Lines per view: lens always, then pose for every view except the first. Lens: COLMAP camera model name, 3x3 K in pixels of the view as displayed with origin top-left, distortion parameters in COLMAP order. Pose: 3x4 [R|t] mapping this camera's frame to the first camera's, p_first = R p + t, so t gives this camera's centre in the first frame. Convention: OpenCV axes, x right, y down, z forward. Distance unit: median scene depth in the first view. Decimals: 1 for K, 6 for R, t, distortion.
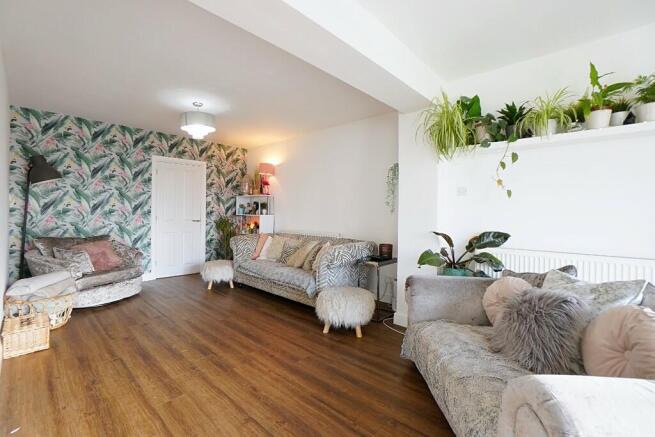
lens RADIAL K [[290.5, 0, 321.1], [0, 290.5, 212.5], [0, 0, 1]] dist [-0.018902, 0.001790]
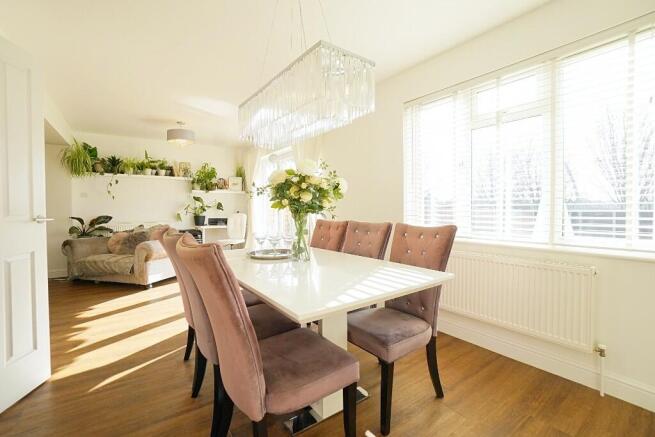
lens RADIAL K [[290.5, 0, 321.1], [0, 290.5, 213.6], [0, 0, 1]] dist [-0.018902, 0.001790]
pose [[0.188801, -0.016962, 0.981869, -1.163408], [0.000233, 0.999852, 0.017228, 0.016629], [-0.982015, -0.003023, 0.188777, -0.932638]]
